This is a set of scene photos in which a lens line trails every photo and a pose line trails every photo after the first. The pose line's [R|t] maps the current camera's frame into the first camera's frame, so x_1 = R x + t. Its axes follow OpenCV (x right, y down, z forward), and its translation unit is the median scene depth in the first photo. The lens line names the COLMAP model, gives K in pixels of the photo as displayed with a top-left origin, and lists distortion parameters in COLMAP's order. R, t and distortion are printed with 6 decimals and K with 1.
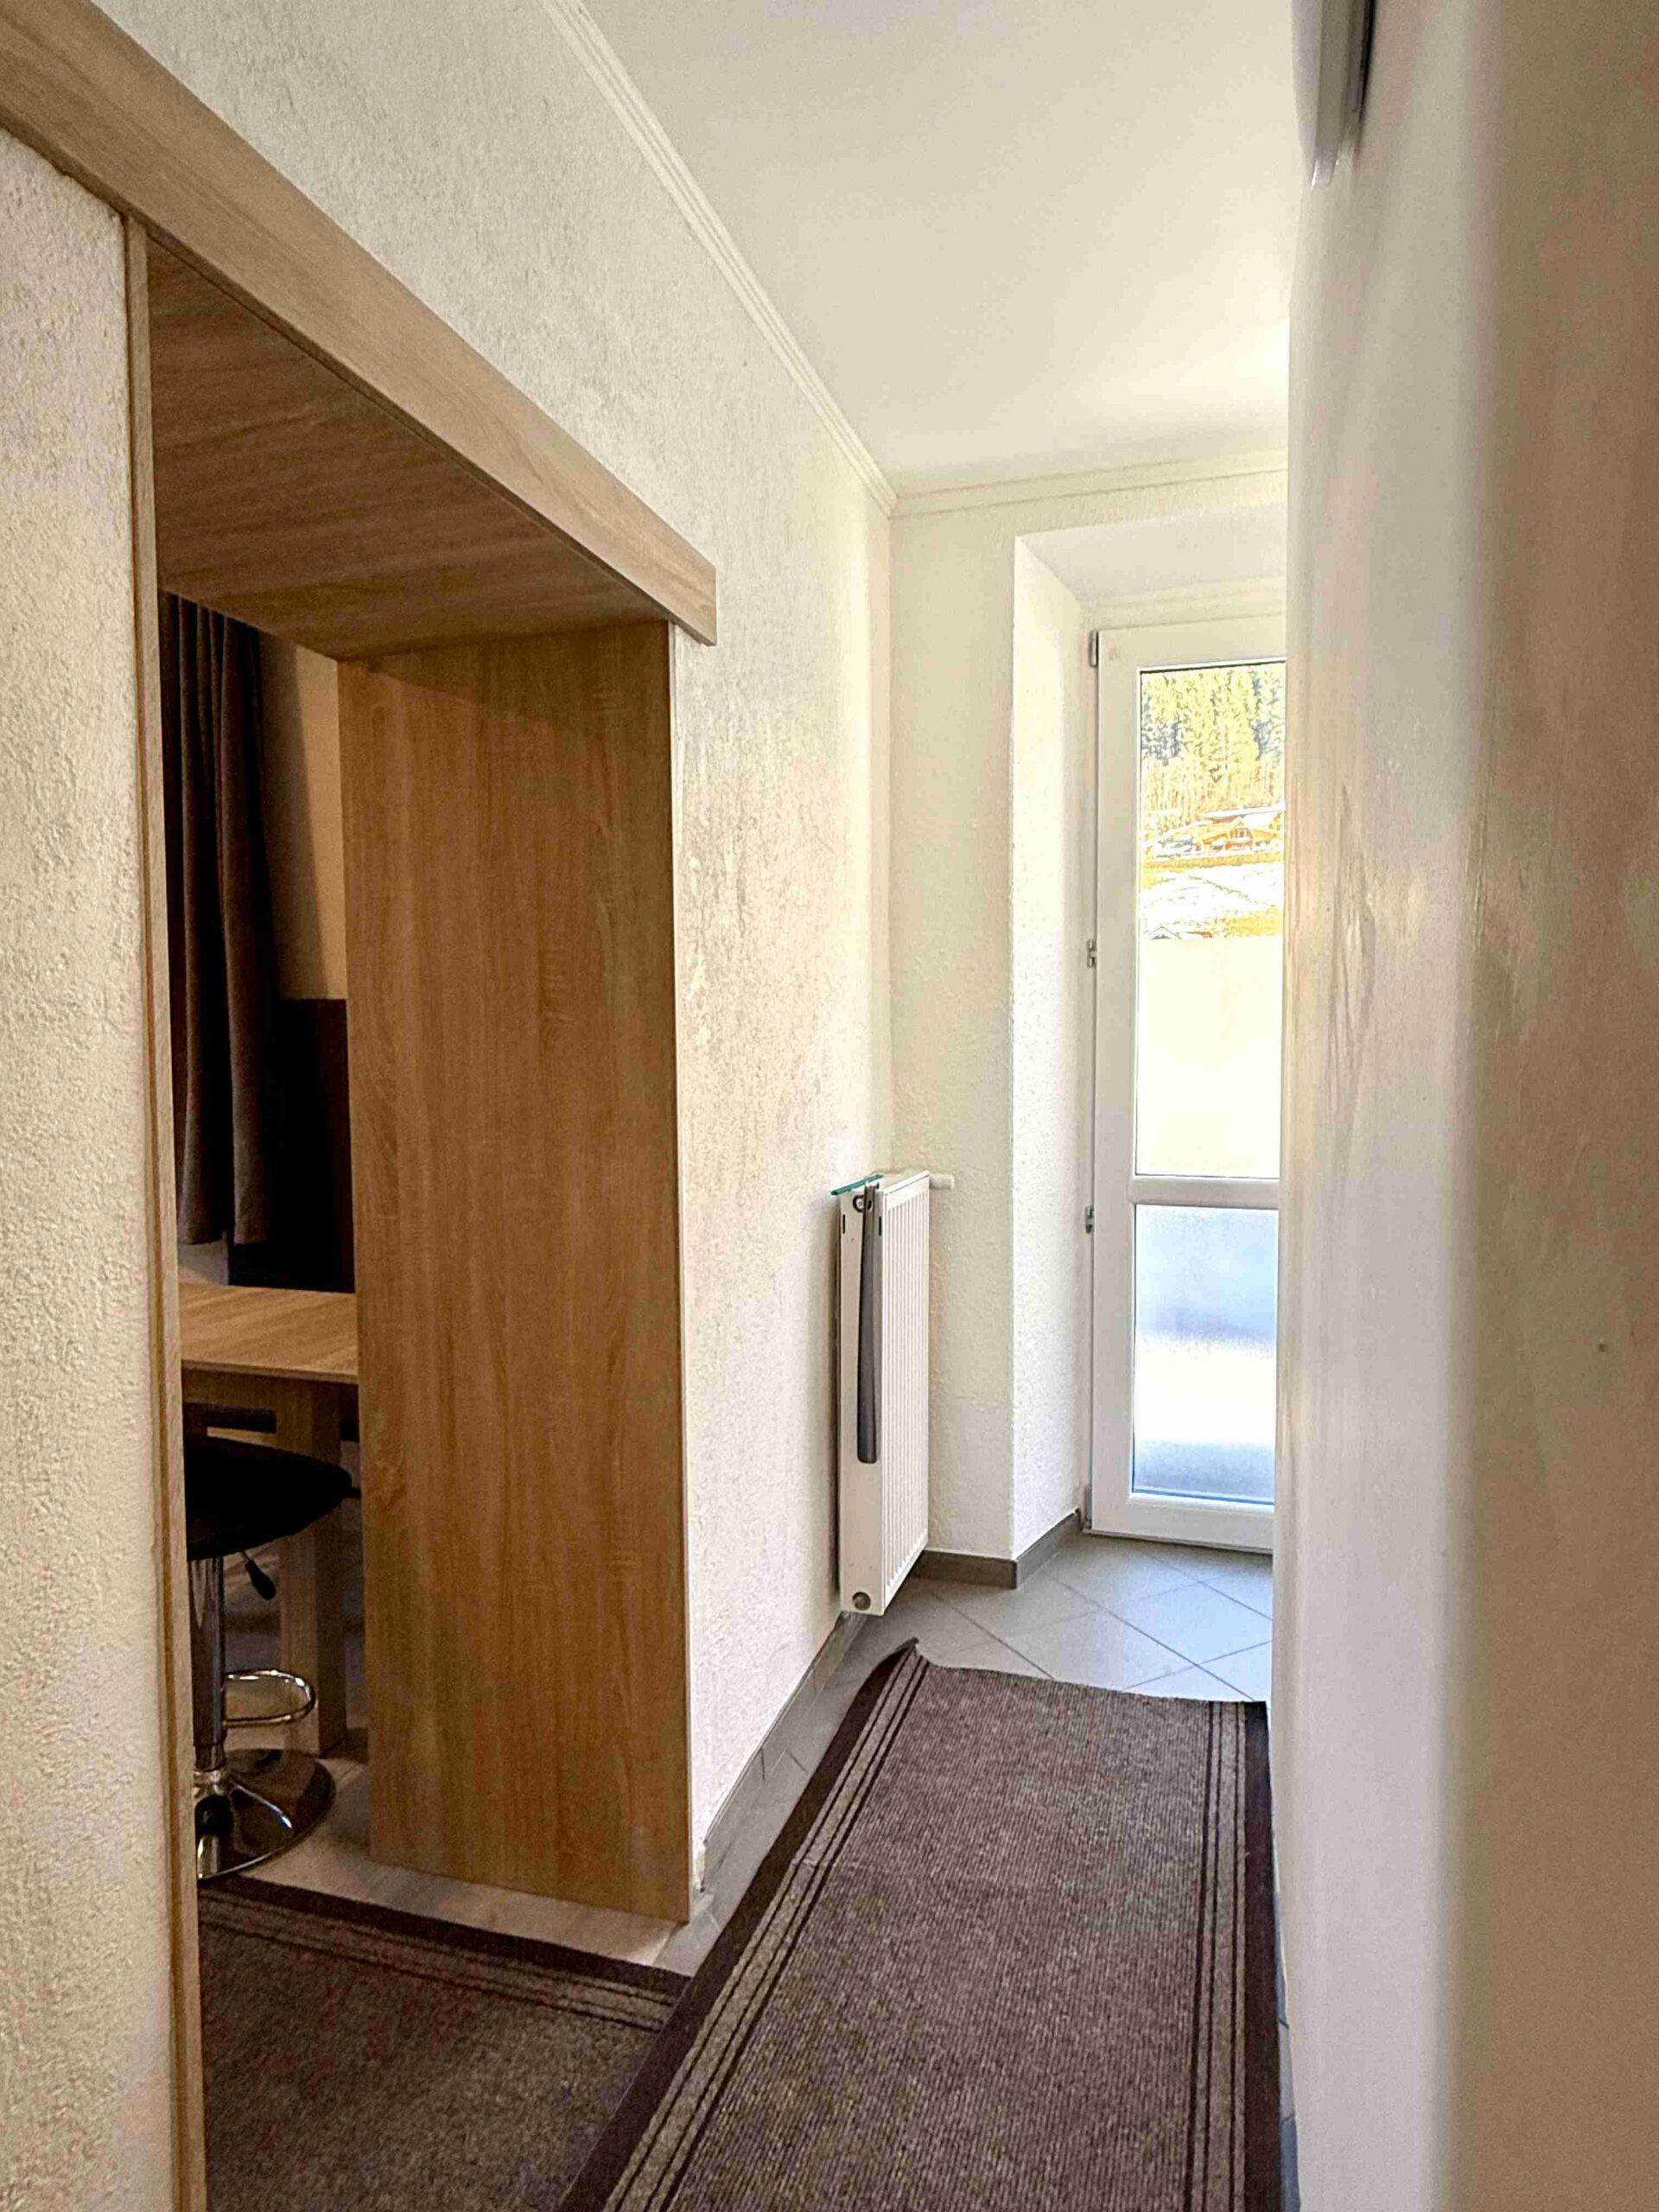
lens RADIAL K [[1312.1, 0, 827.4], [0, 1312.1, 1101.9], [0, 0, 1]] dist [-0.007718, -0.002337]
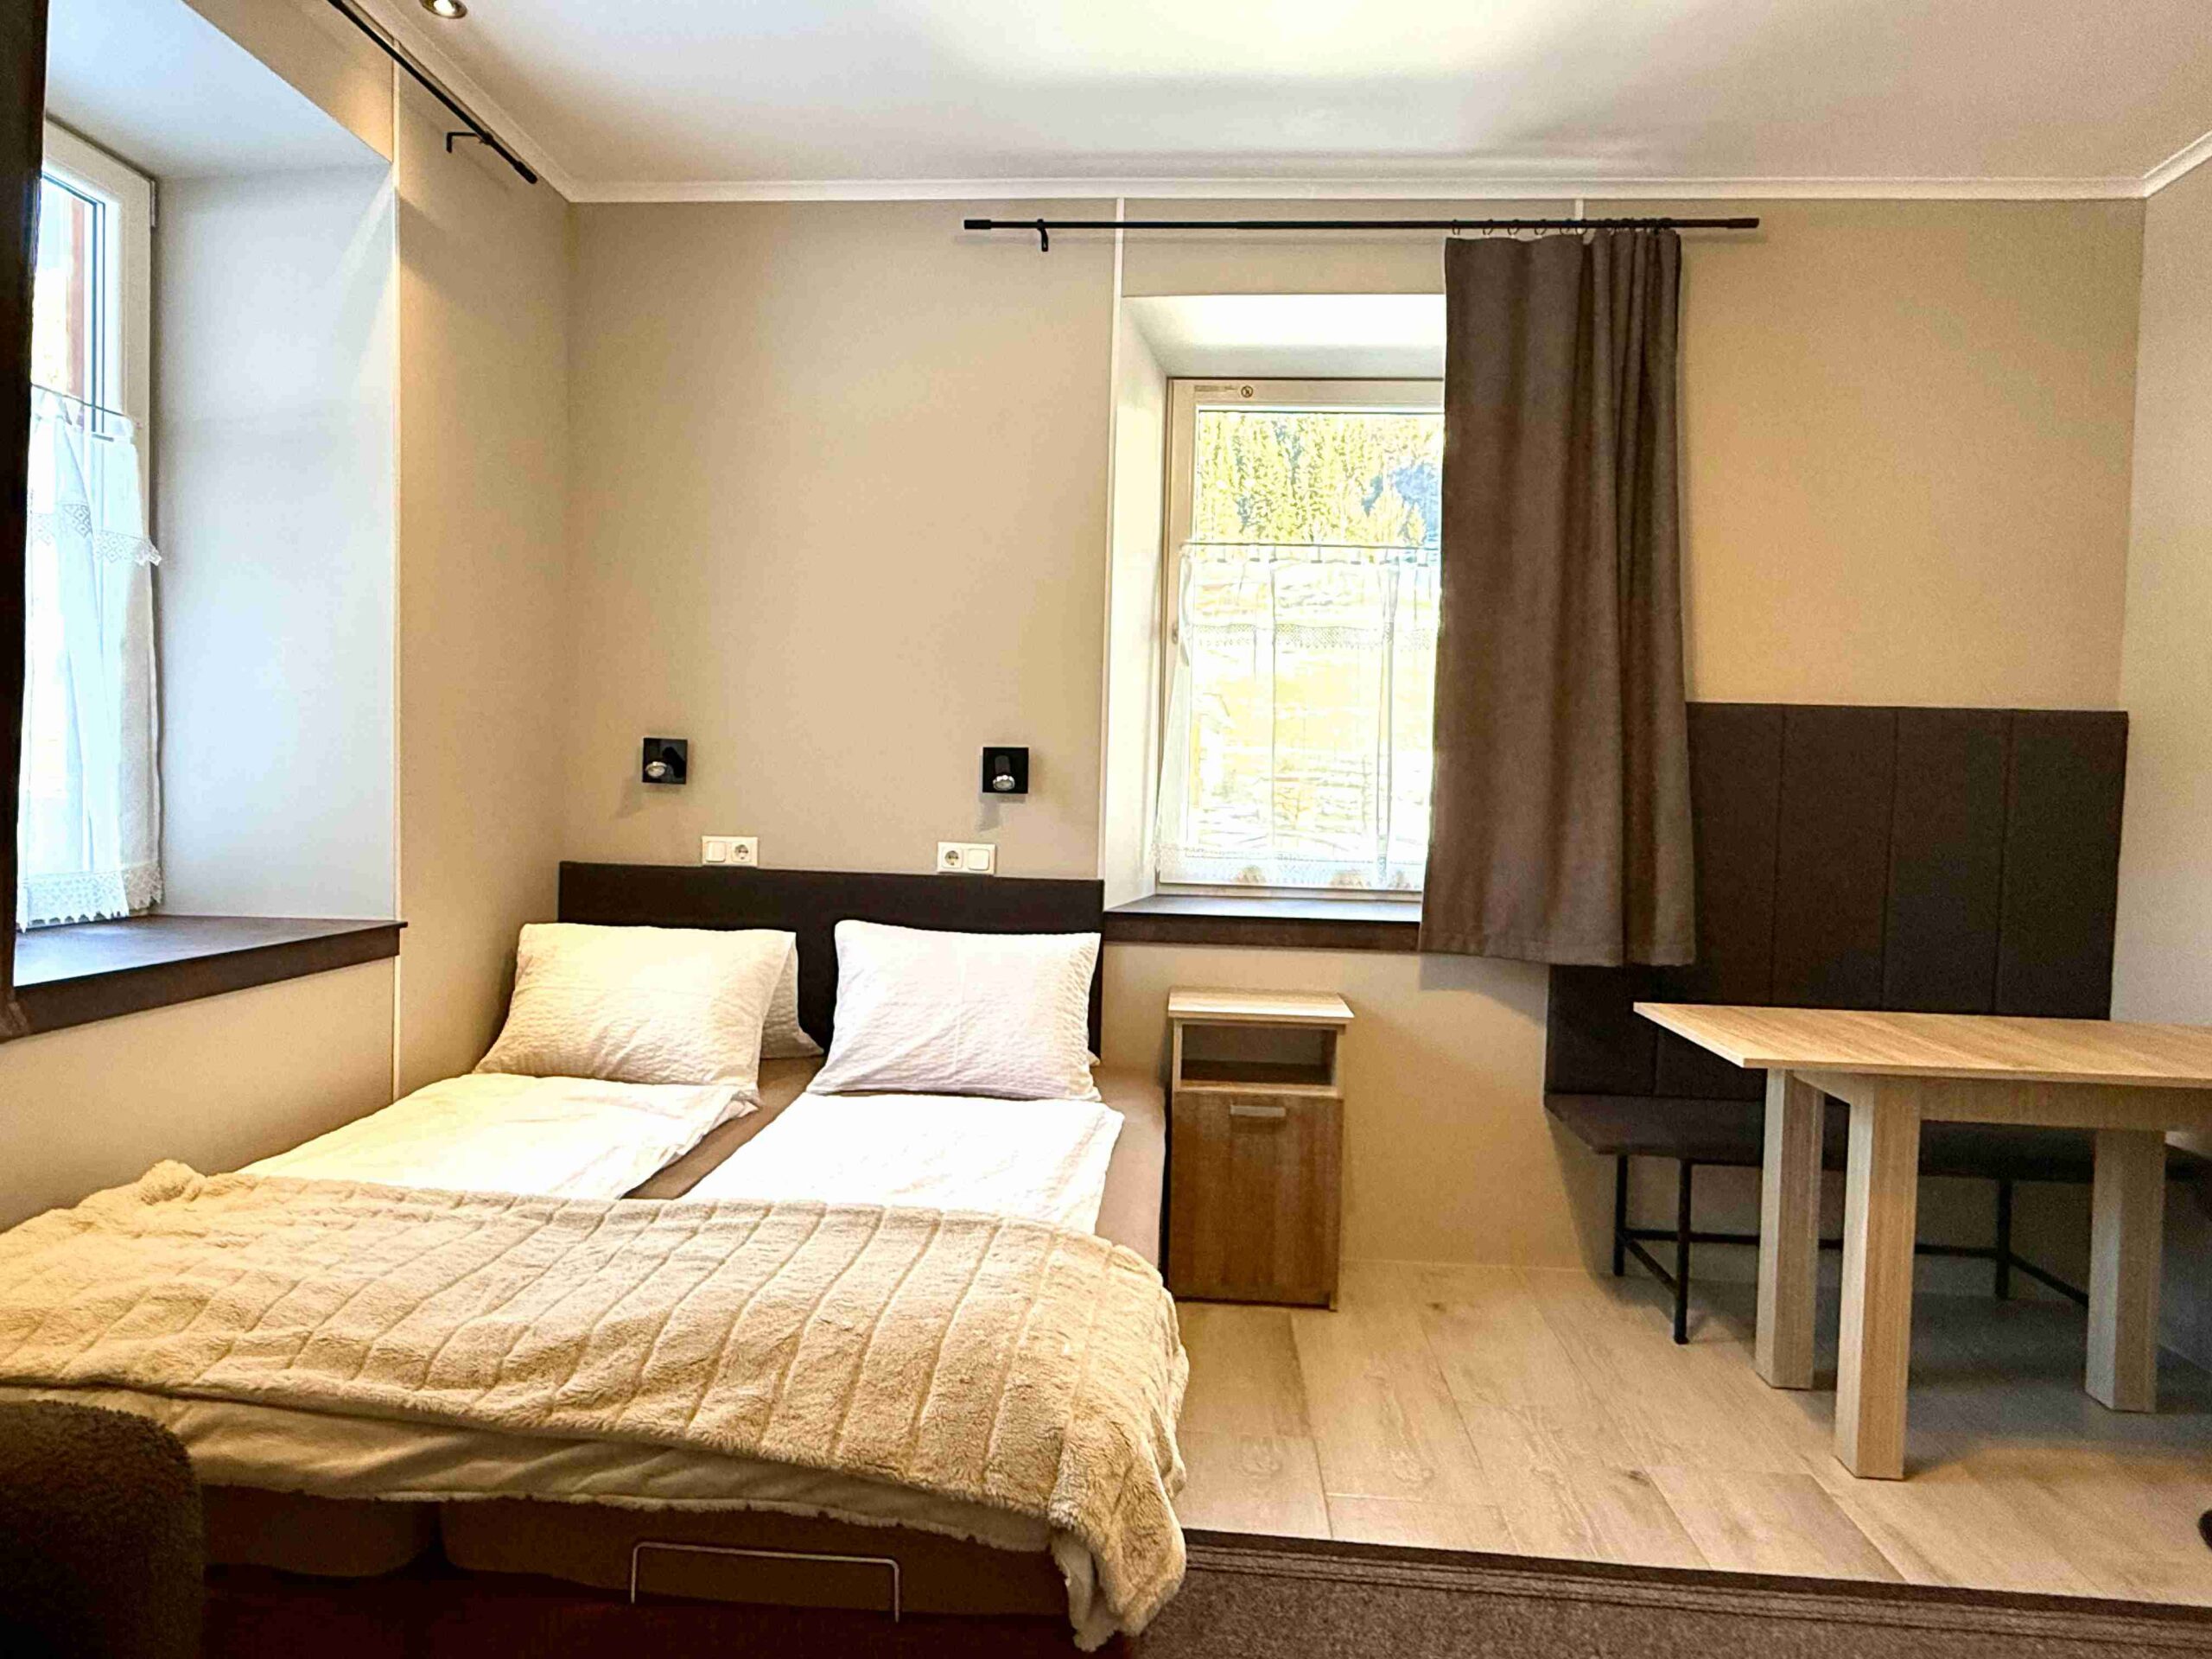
lens RADIAL K [[1300.6, 0, 1099.0], [0, 1300.6, 824.5], [0, 0, 1]] dist [0.001748, -0.000645]
pose [[0.974329, 0.013292, 0.224735, -1.605151], [-0.008388, 0.999706, -0.022760, 0.050725], [-0.224971, 0.020290, 0.974154, 0.318792]]
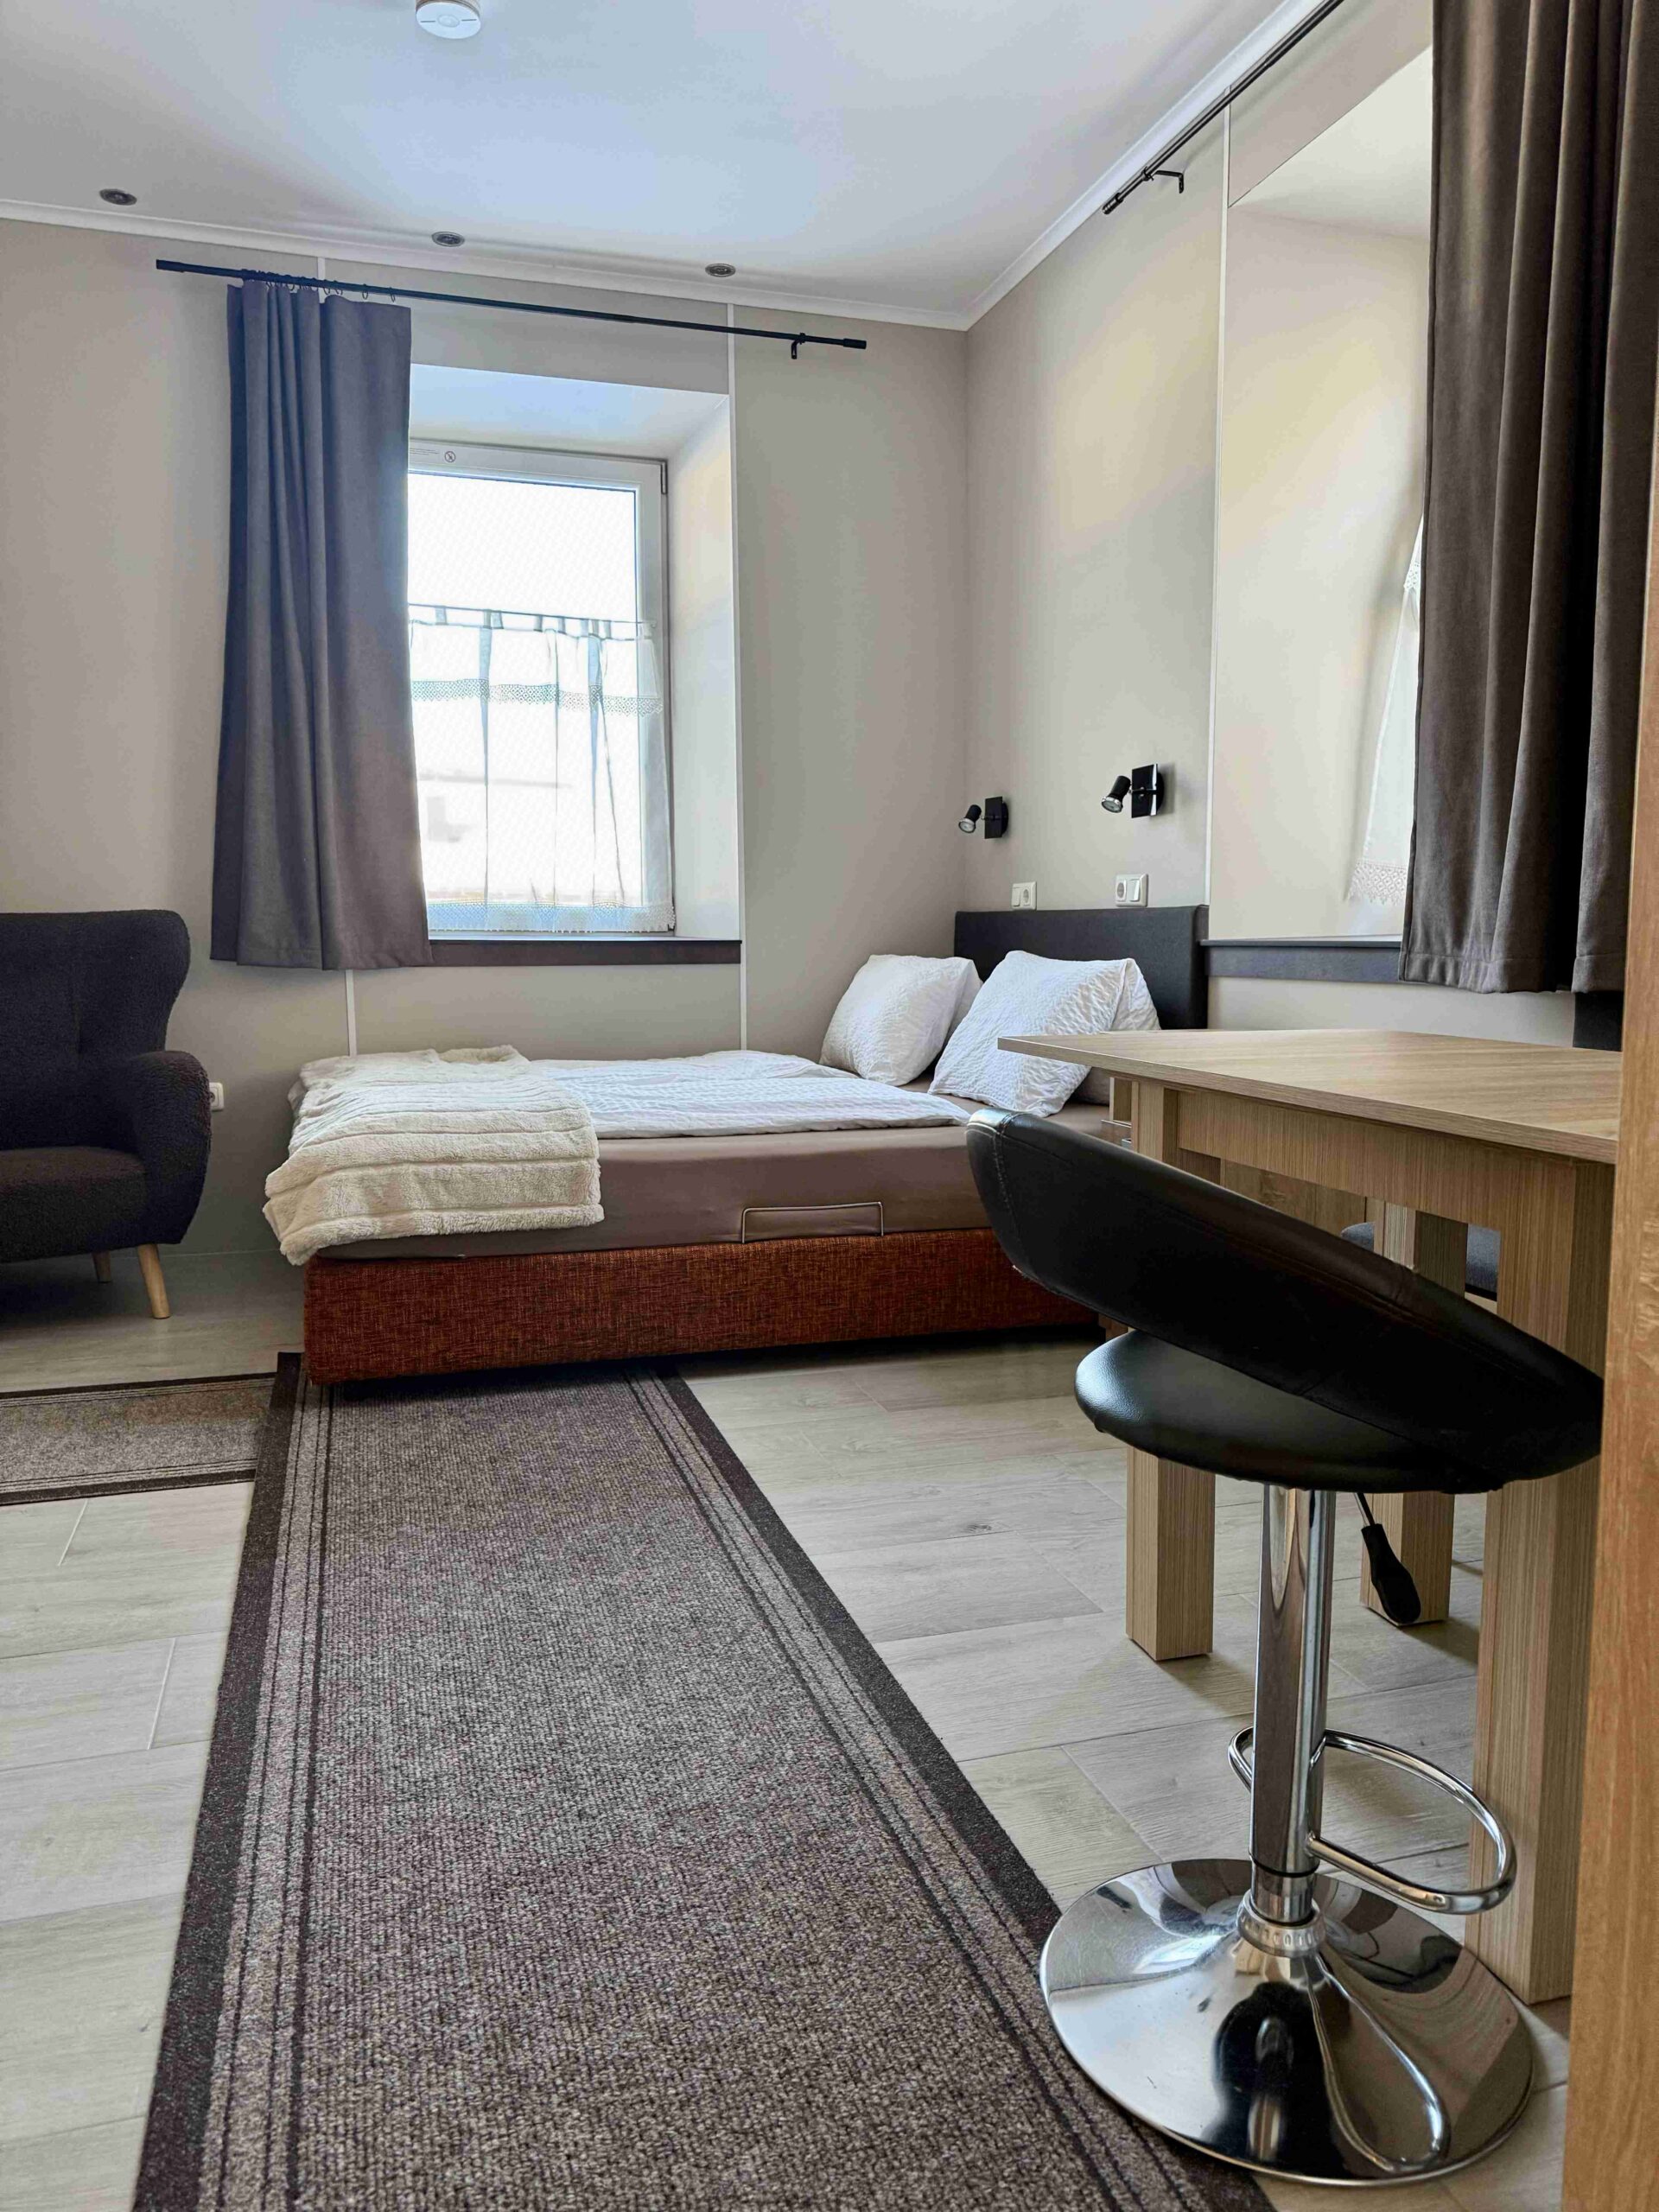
lens RADIAL K [[1569.2, 0, 833.7], [0, 1569.2, 1109.6], [0, 0, 1]] dist [0.061515, -0.061798]
pose [[0.562400, 0.086967, -0.822279, -0.111215], [-0.041511, 0.996169, 0.076967, 0.181313], [0.825823, -0.009152, 0.563855, 0.559998]]
